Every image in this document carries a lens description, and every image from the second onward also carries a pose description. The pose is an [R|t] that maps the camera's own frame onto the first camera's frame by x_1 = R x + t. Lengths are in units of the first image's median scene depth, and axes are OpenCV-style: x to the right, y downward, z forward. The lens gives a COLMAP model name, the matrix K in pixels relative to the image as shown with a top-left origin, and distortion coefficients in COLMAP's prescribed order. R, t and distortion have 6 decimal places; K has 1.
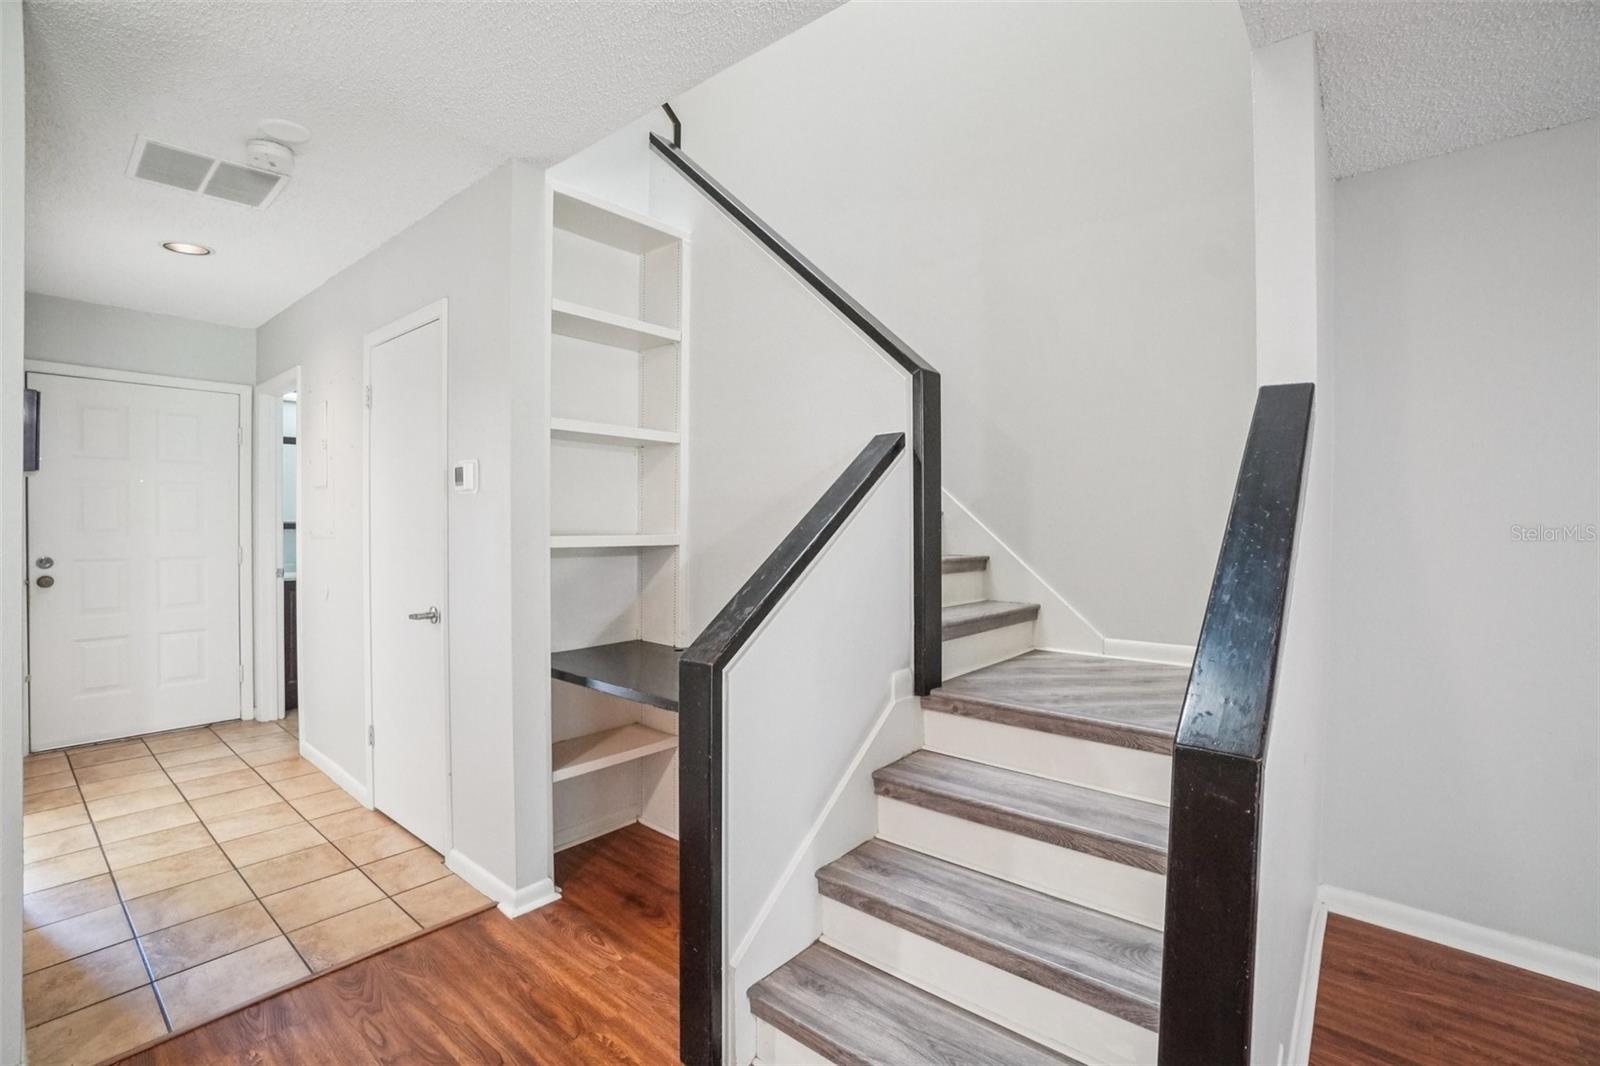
lens RADIAL K [[710.0, 0, 804.2], [0, 710.0, 522.6], [0, 0, 1]] dist [-0.064223, 0.023789]
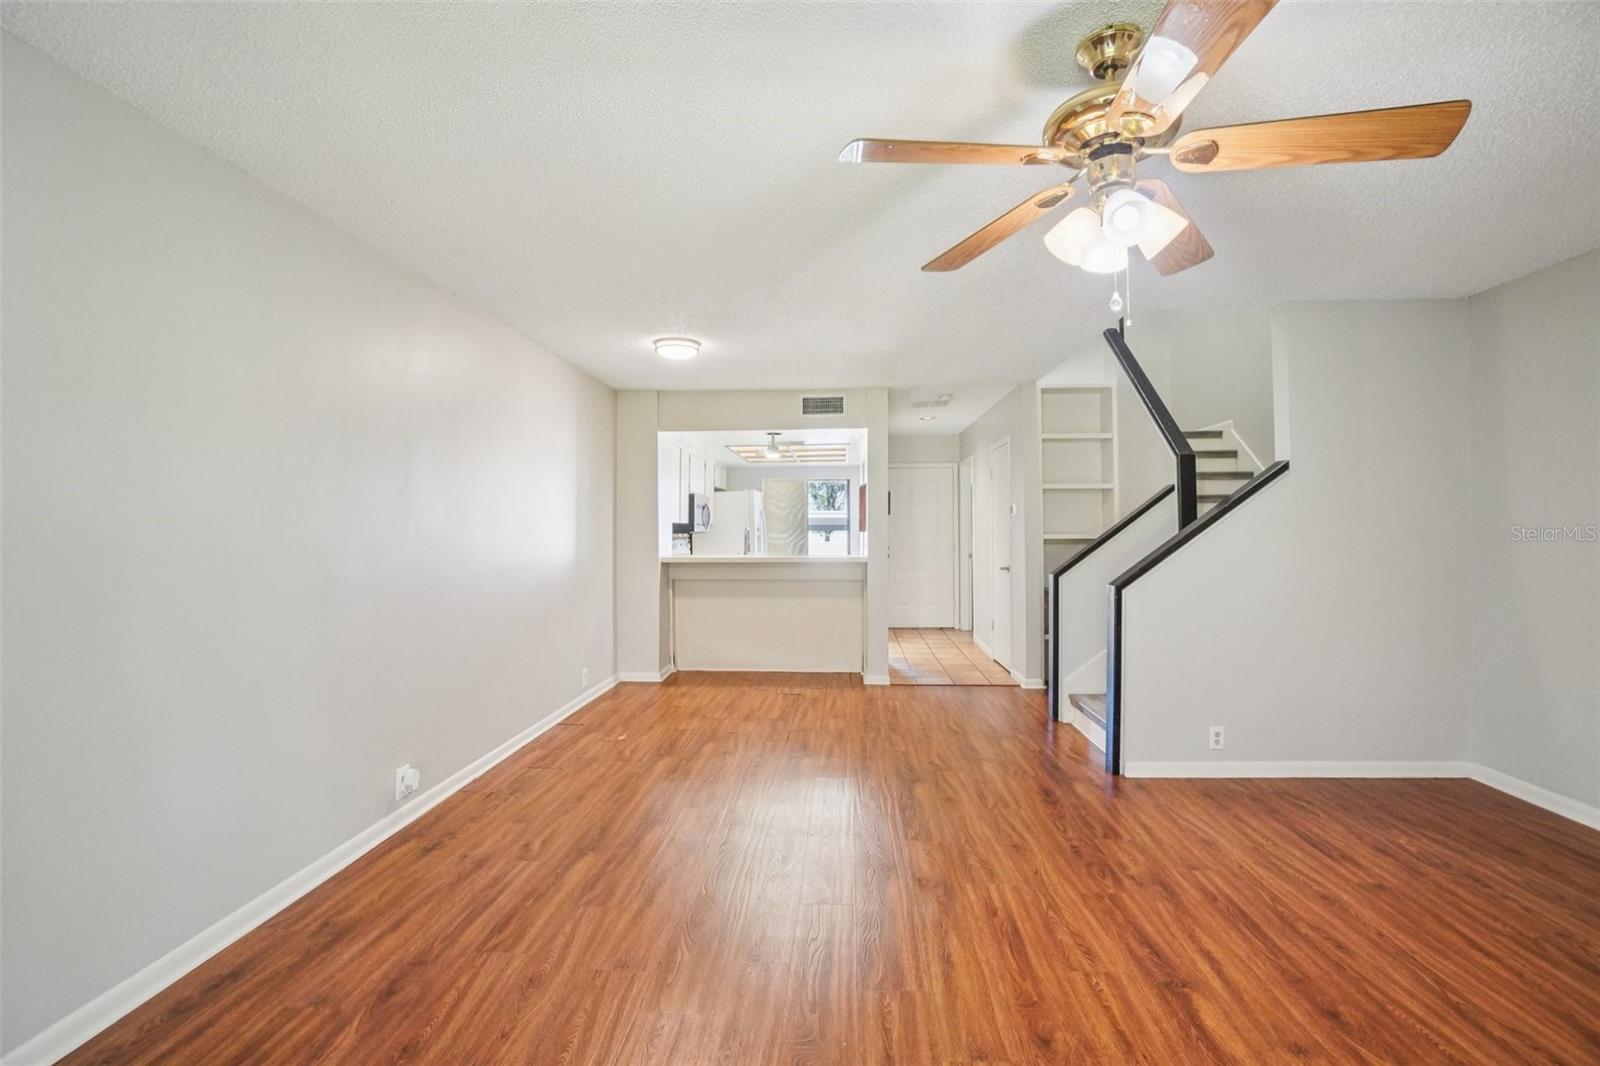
lens RADIAL K [[710.0, 0, 804.2], [0, 710.0, 522.6], [0, 0, 1]] dist [-0.064223, 0.023789]
pose [[0.591207, -0.017109, -0.806338, 1.134191], [0.006275, 0.999842, -0.016614, 0.015817], [0.806495, 0.004763, 0.591222, -1.102955]]
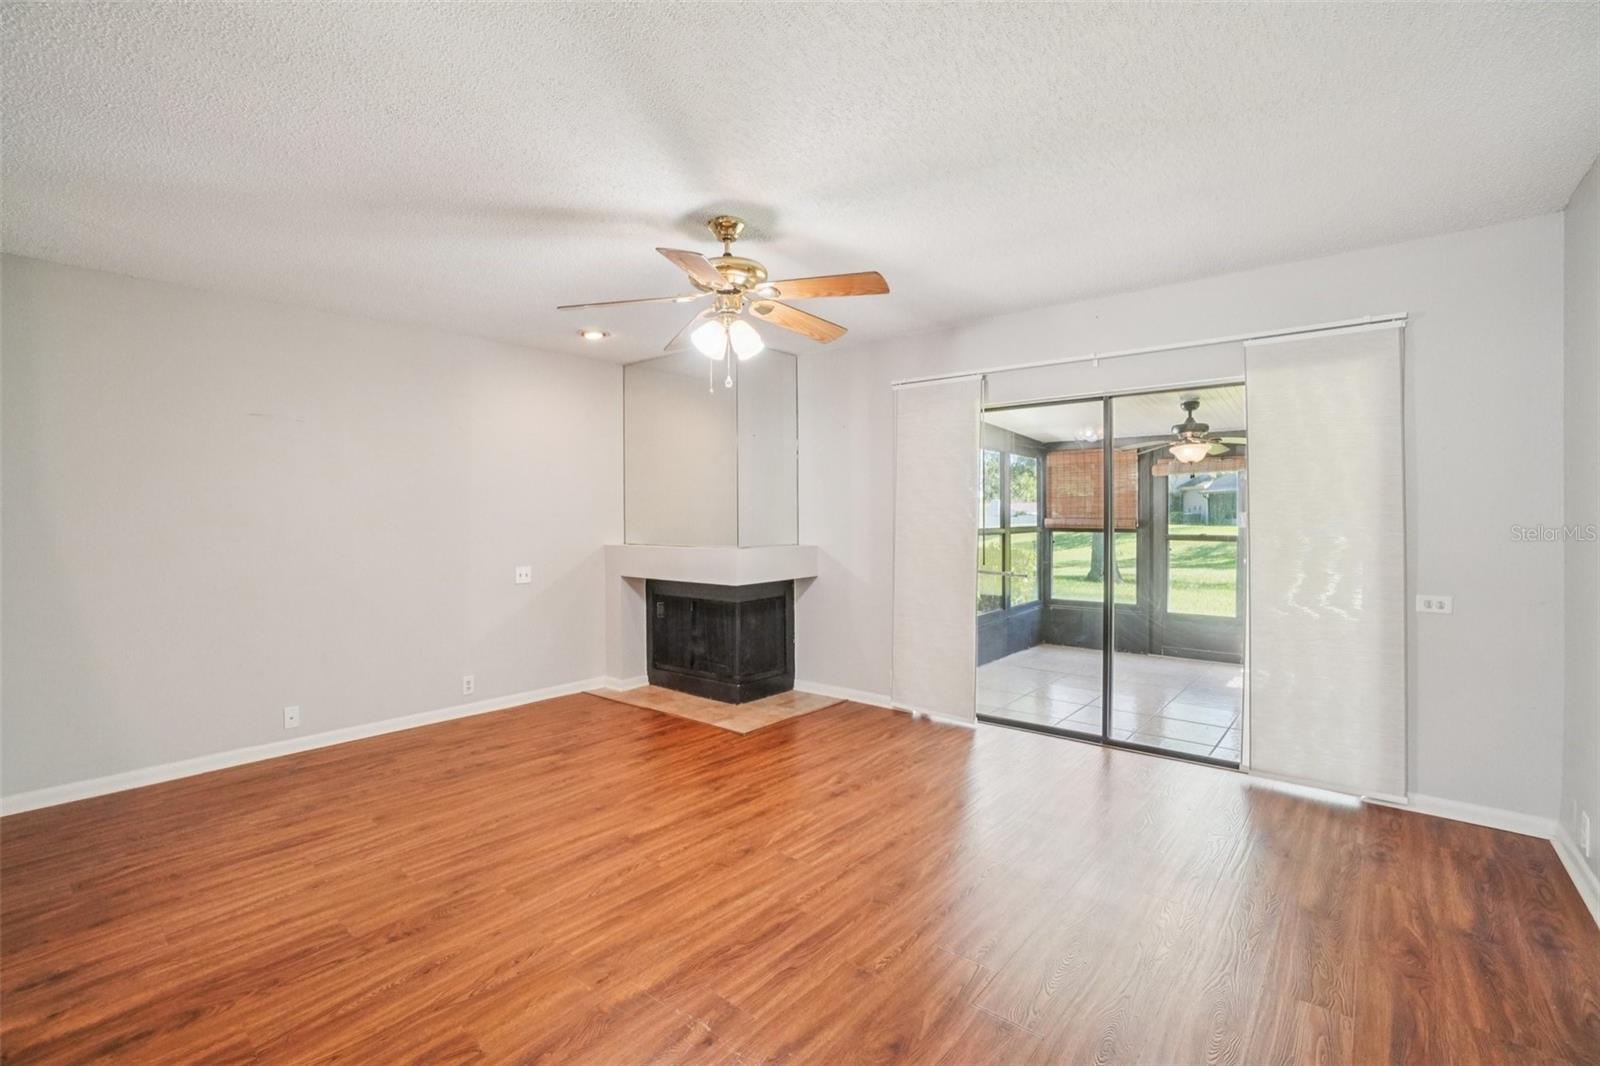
lens RADIAL K [[710.0, 0, 804.2], [0, 710.0, 522.6], [0, 0, 1]] dist [-0.064223, 0.023789]
pose [[0.004294, -0.020740, 0.999776, -0.492962], [0.009528, 0.999740, 0.020698, -0.000749], [-0.999945, 0.009437, 0.004490, -0.547157]]
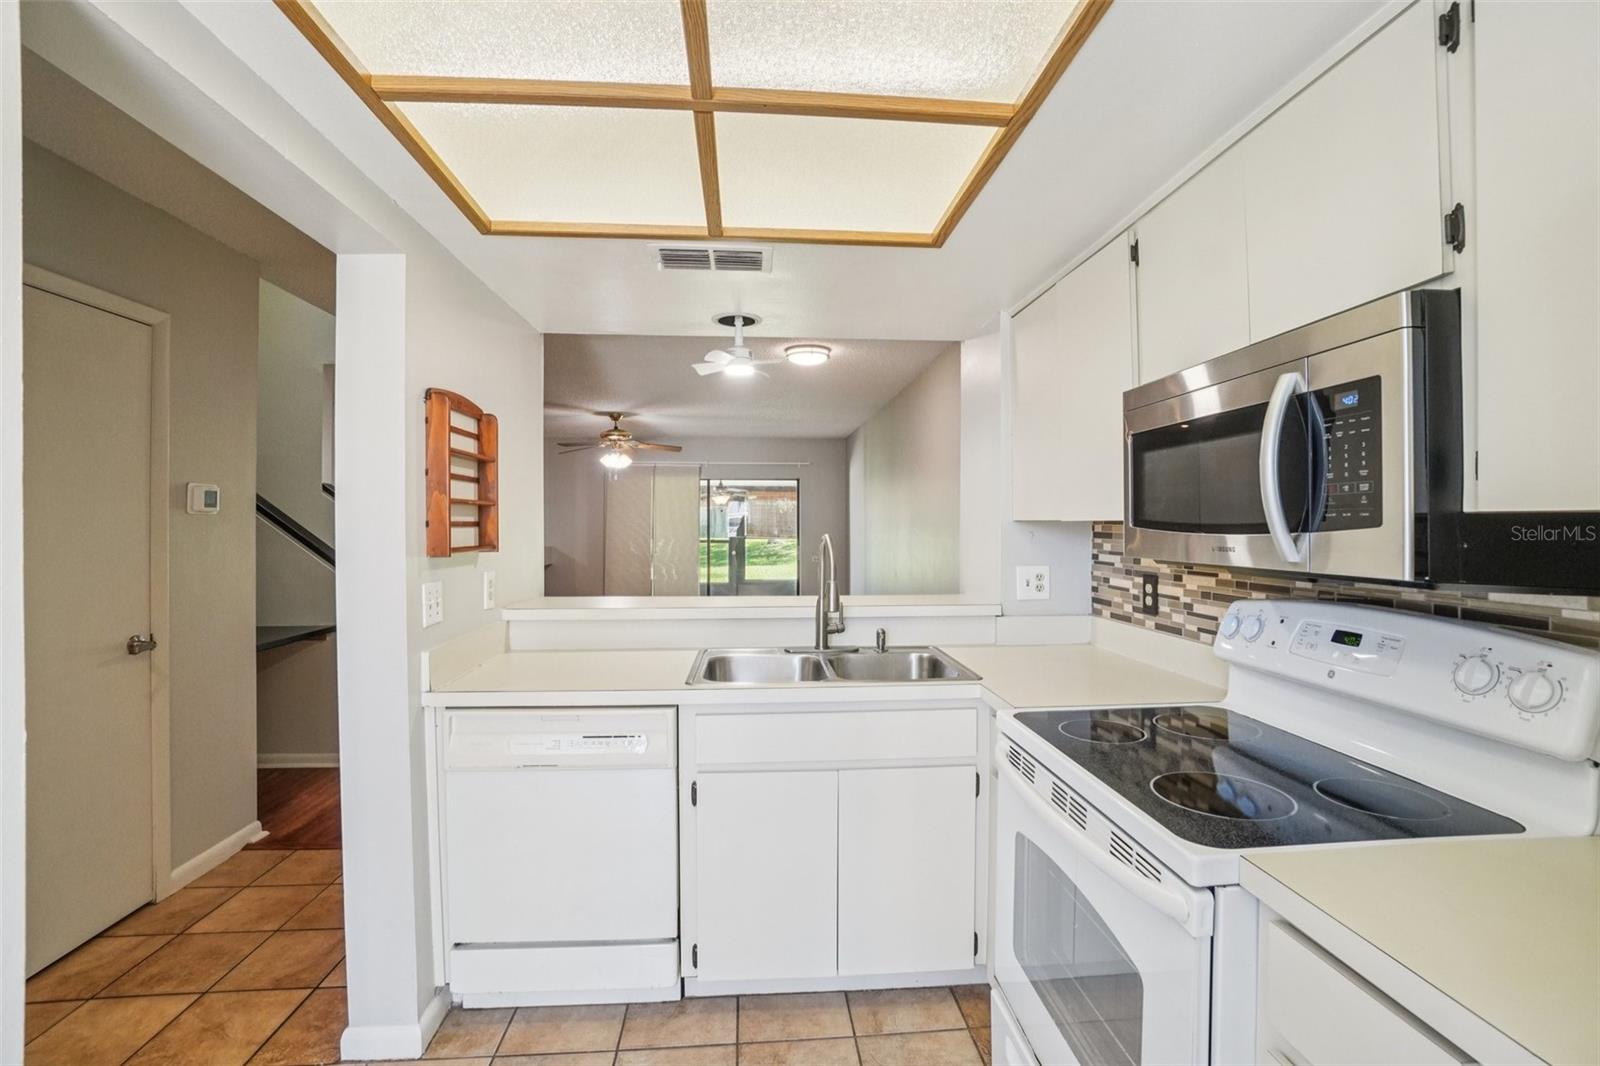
lens RADIAL K [[717.4, 0, 800.7], [0, 717.4, 513.5], [0, 0, 1]] dist [-0.073537, 0.028218]
pose [[-0.692801, 0.002700, 0.721124, -2.100243], [-0.002932, 0.999974, -0.006561, -0.041277], [-0.721123, -0.006660, -0.692775, 1.186566]]
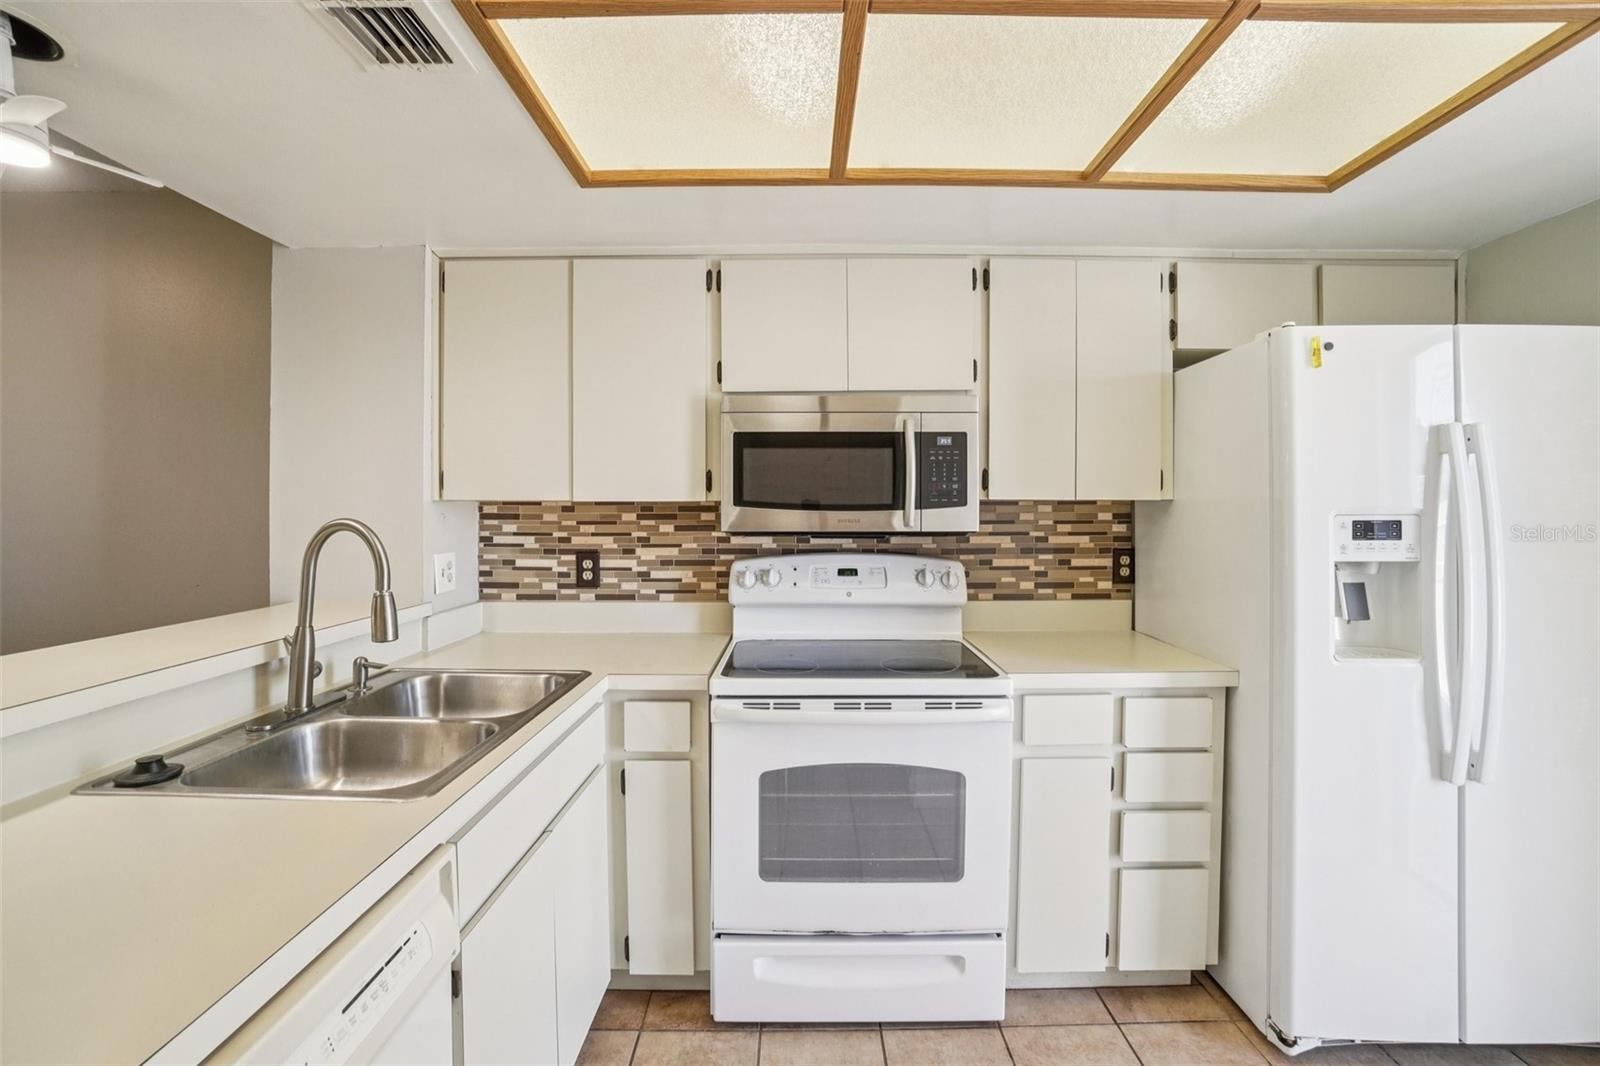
lens RADIAL K [[710.0, 0, 804.2], [0, 710.0, 522.6], [0, 0, 1]] dist [-0.064223, 0.023789]
pose [[-0.769896, -0.001334, -0.638168, -1.293132], [-0.010803, 0.999882, 0.010943, -0.023225], [0.638078, 0.015319, -0.769820, 1.193181]]
